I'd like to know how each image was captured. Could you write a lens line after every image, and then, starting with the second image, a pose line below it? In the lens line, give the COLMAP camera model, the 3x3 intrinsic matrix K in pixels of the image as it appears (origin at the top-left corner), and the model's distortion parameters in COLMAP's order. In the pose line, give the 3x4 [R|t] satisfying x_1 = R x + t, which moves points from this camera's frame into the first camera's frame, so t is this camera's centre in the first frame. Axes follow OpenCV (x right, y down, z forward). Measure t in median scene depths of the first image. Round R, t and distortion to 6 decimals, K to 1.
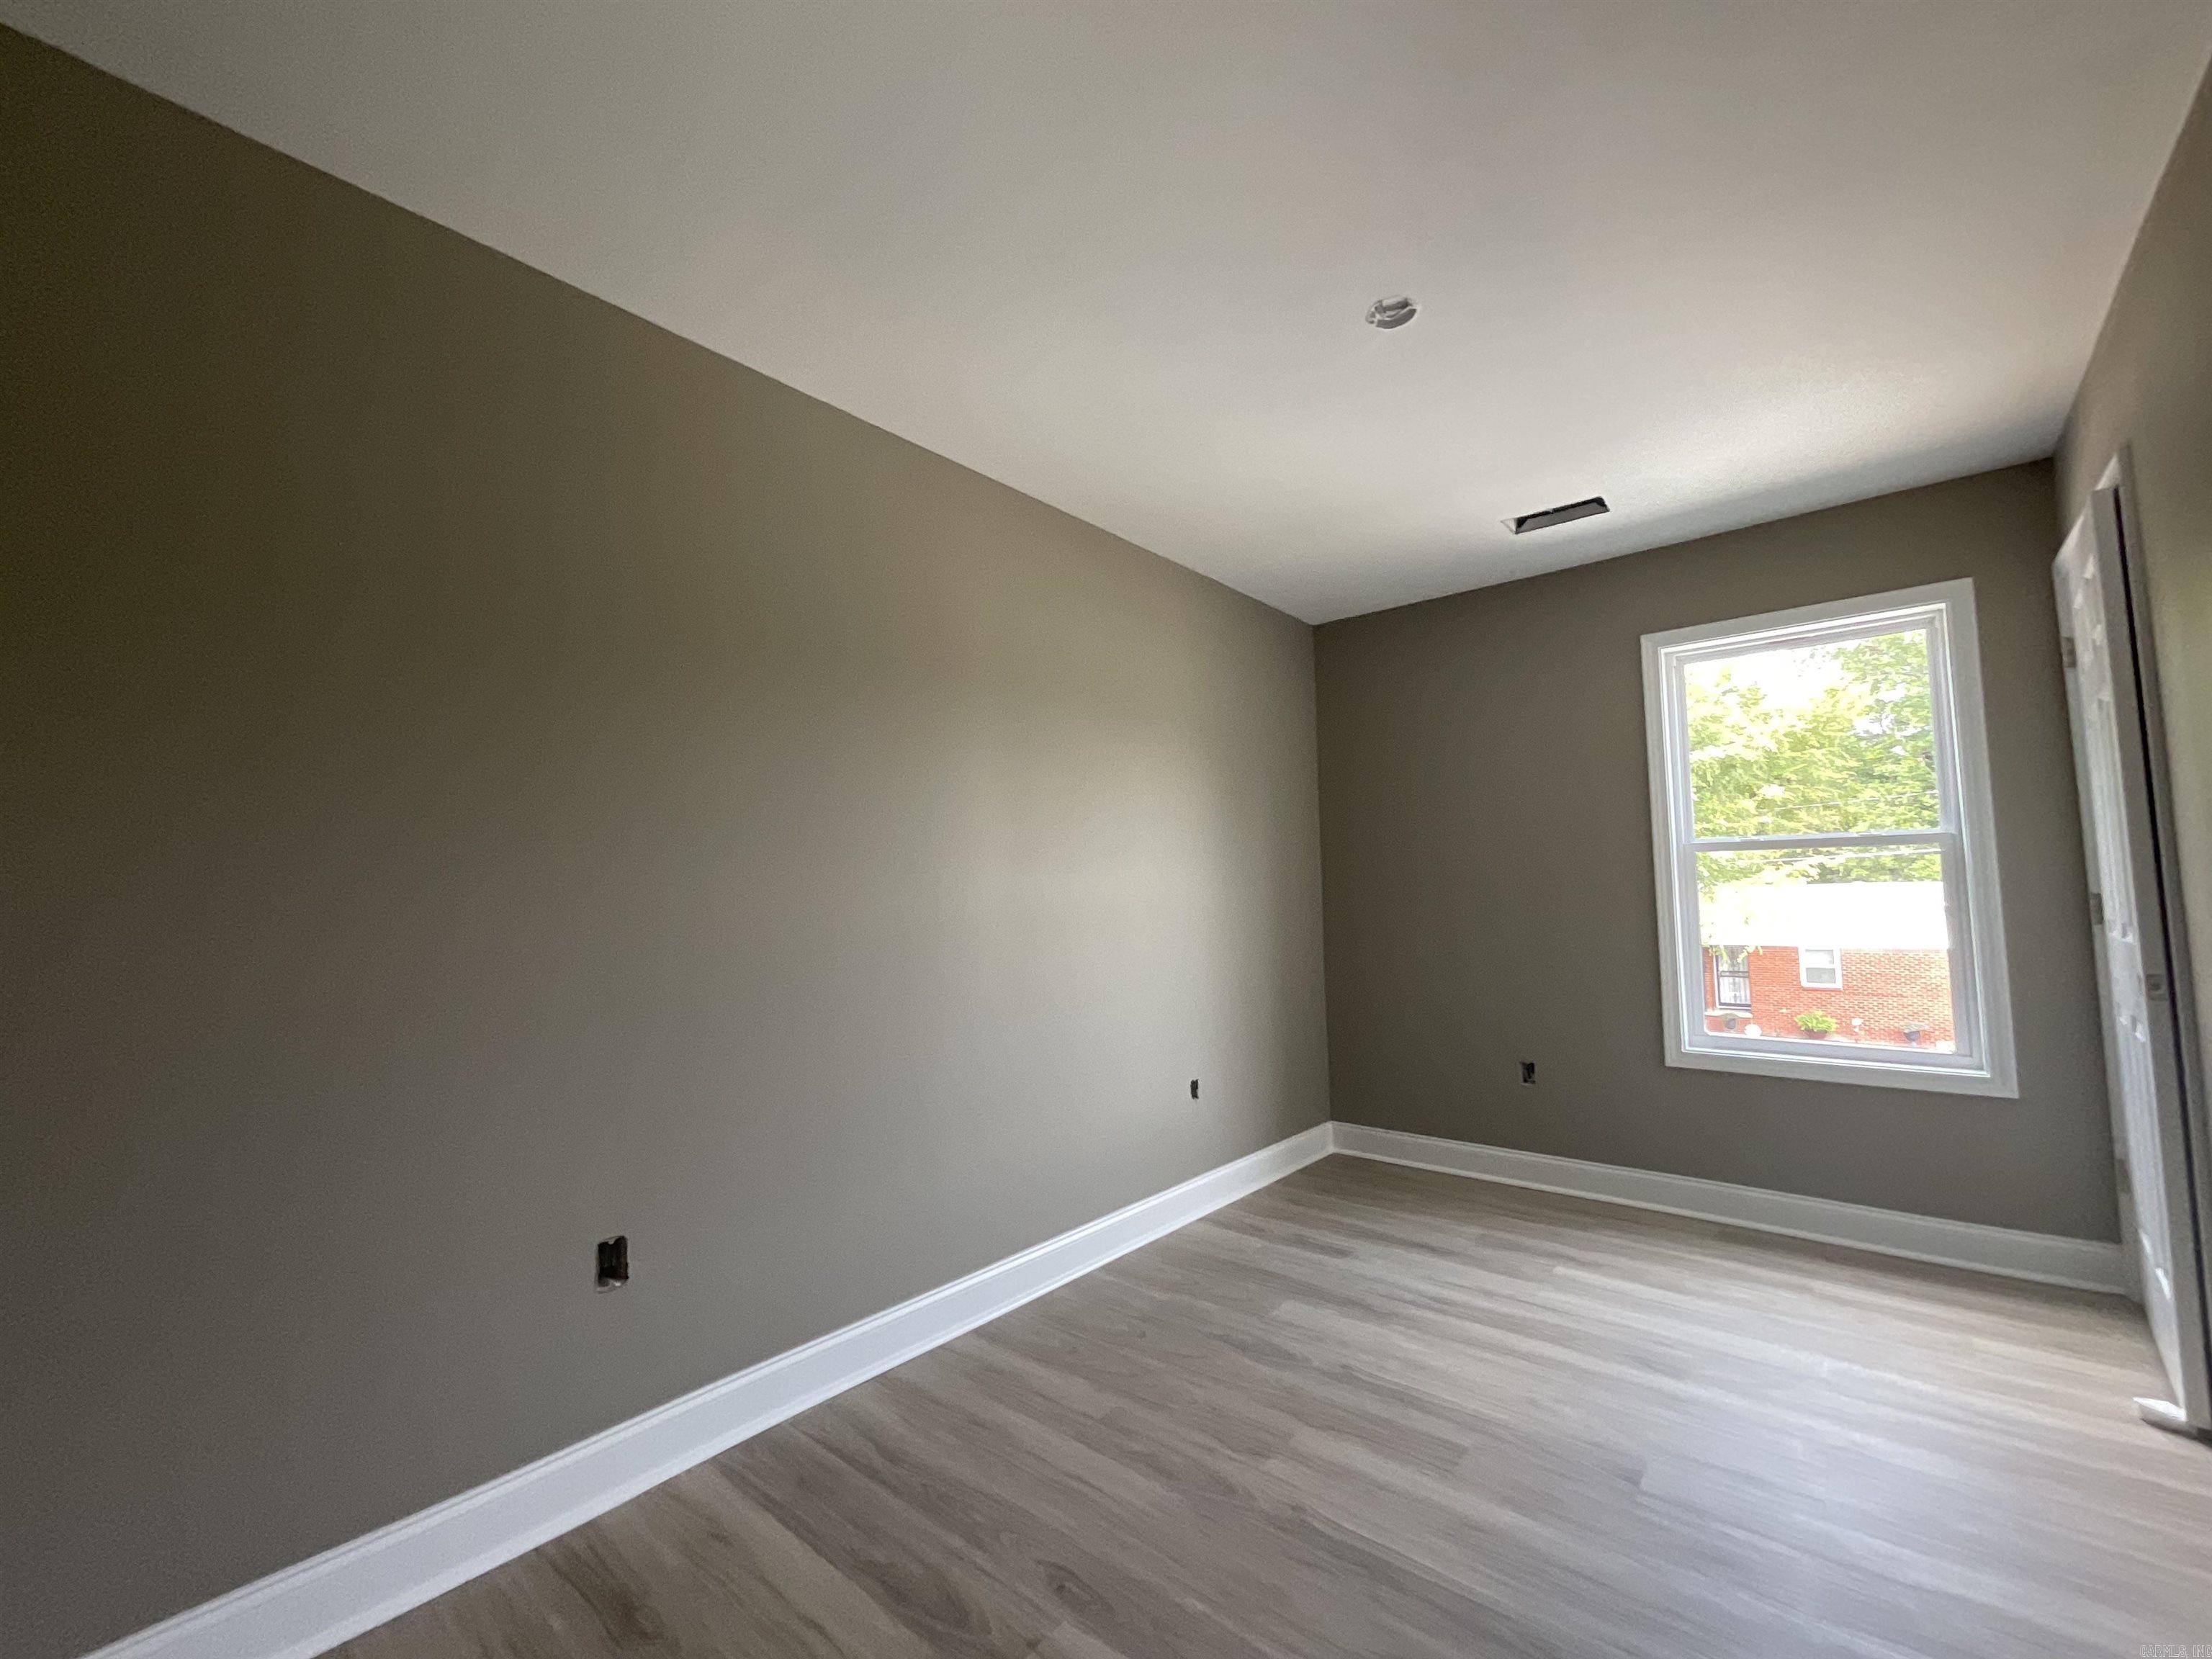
lens RADIAL K [[900.2, 0, 1106.0], [0, 900.2, 829.5], [0, 0, 1]] dist [0.001524, -0.000497]
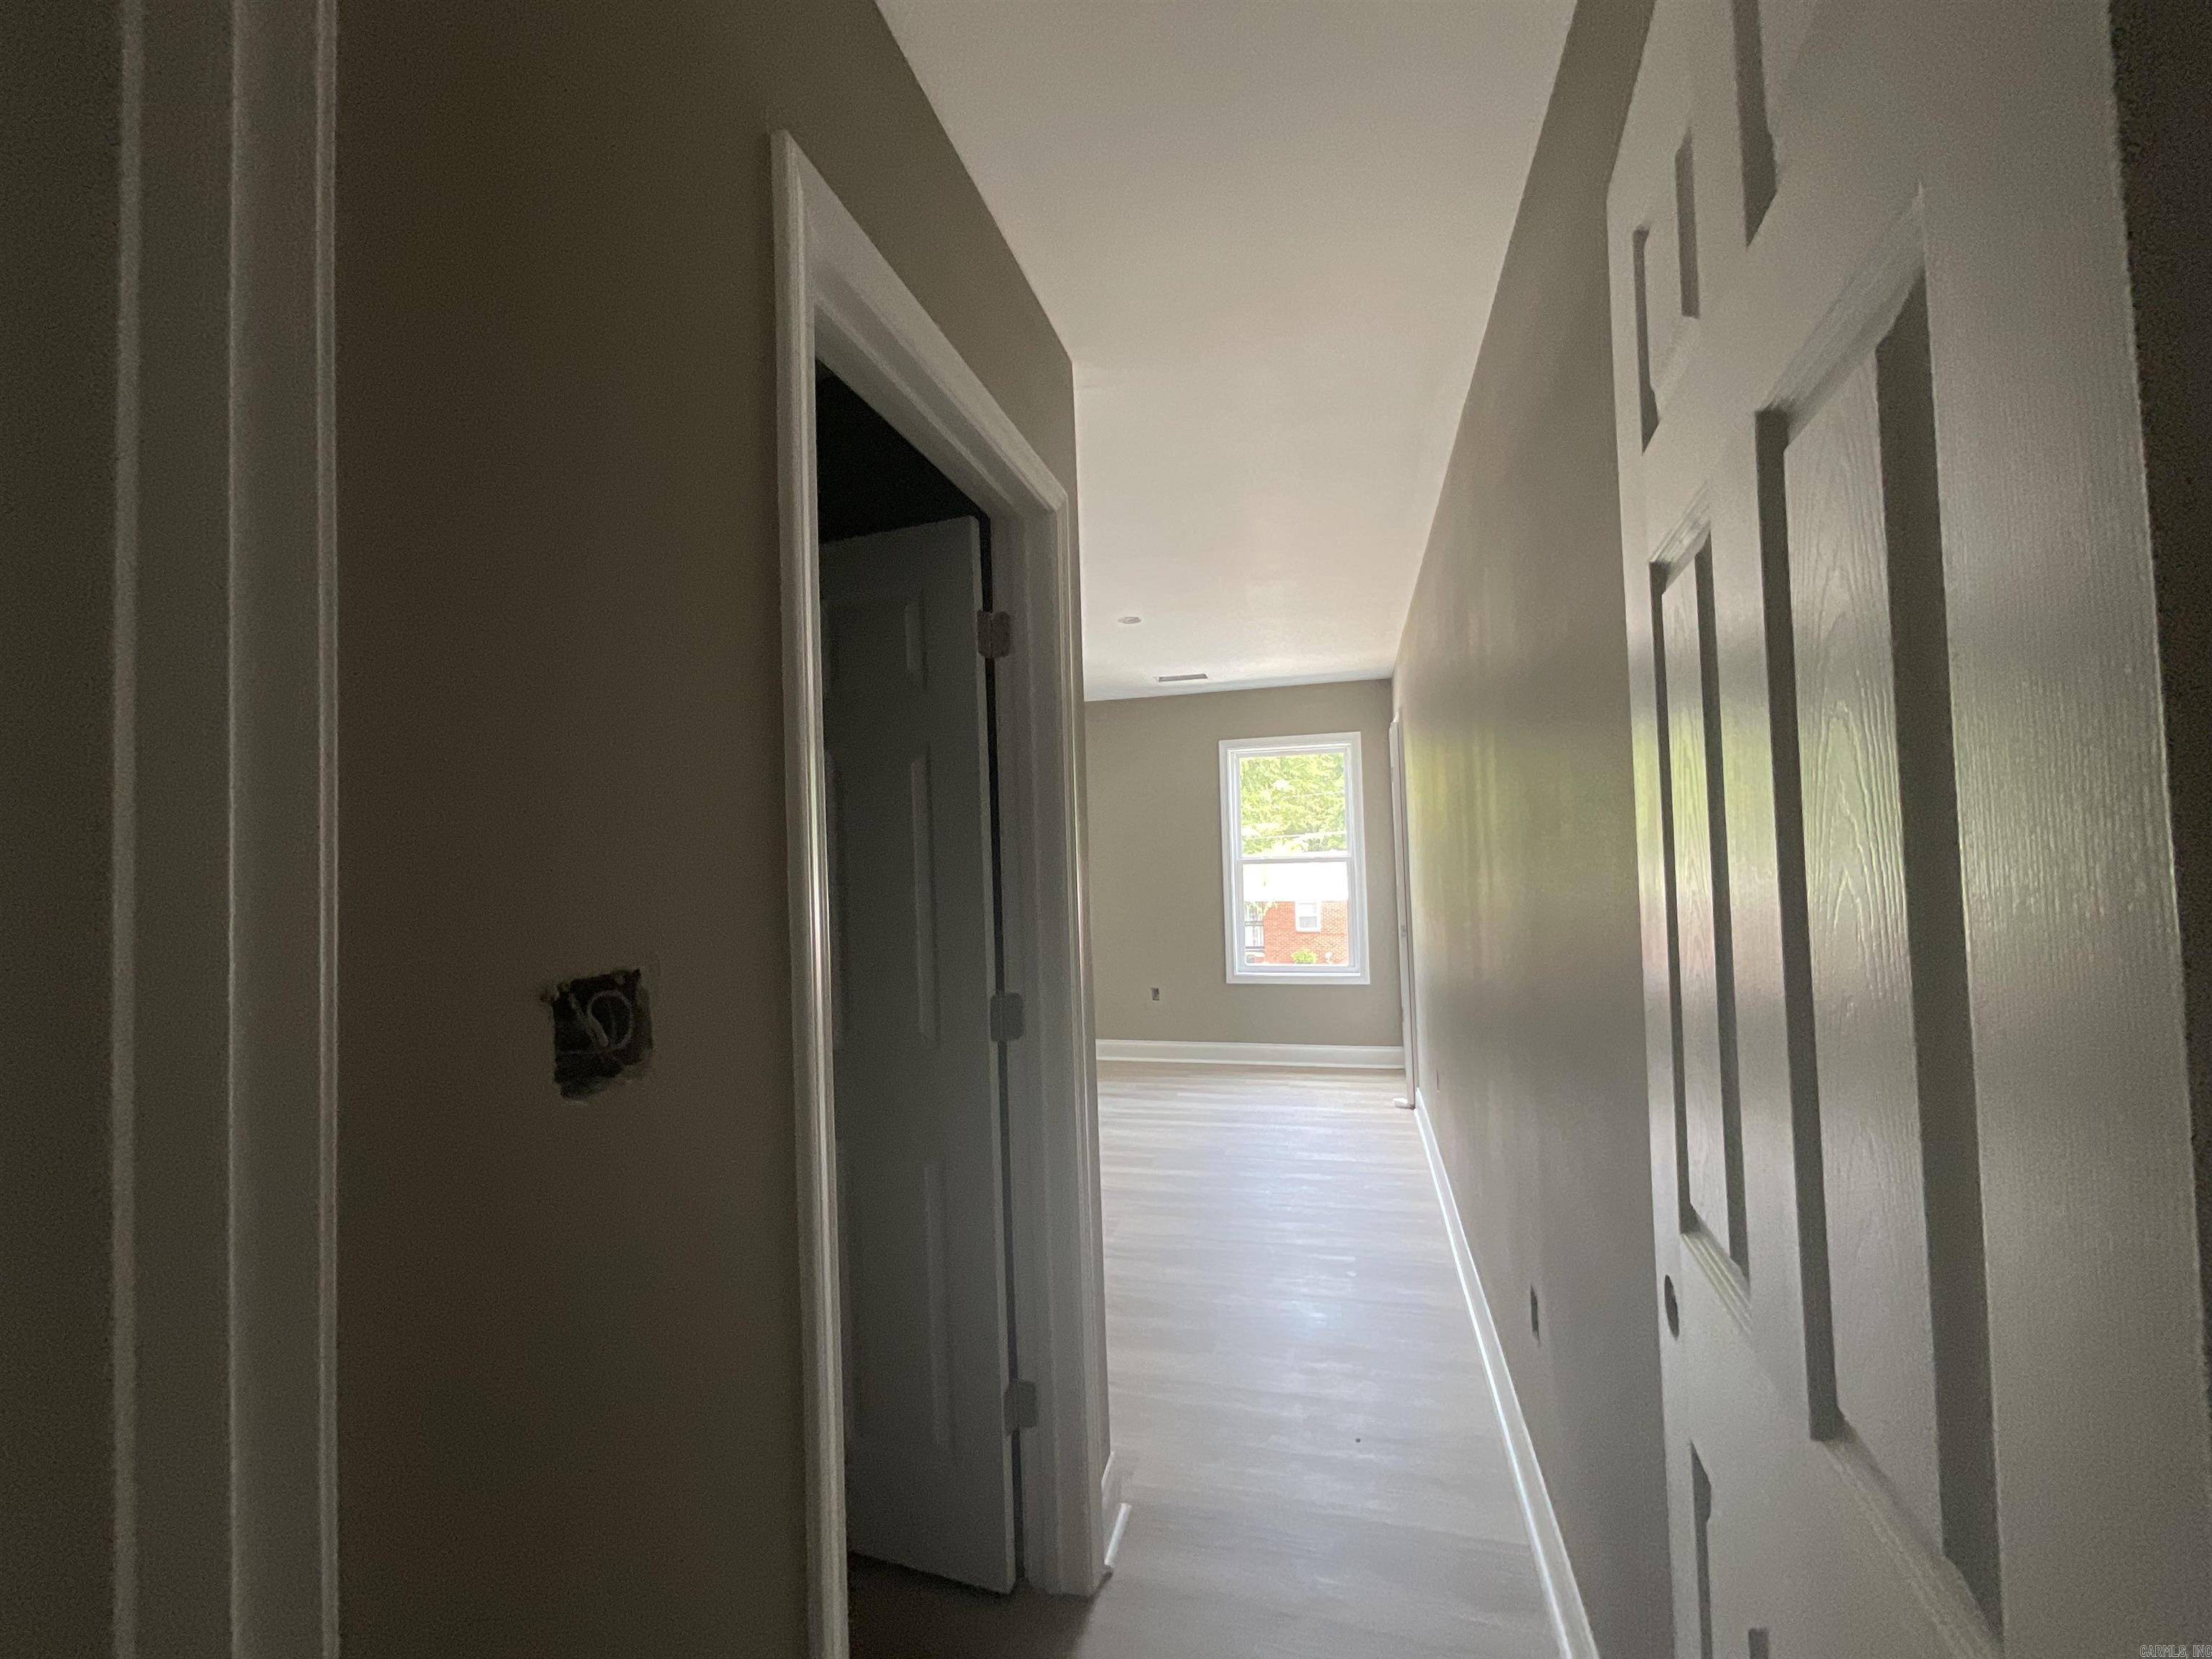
lens RADIAL K [[900.2, 0, 1106.0], [0, 900.2, 829.5], [0, 0, 1]] dist [0.001524, -0.000497]
pose [[0.902879, 0.000989, 0.429894, -0.358249], [-0.016753, 0.999319, 0.032888, -0.096544], [-0.429569, -0.036896, 0.902280, -0.492600]]
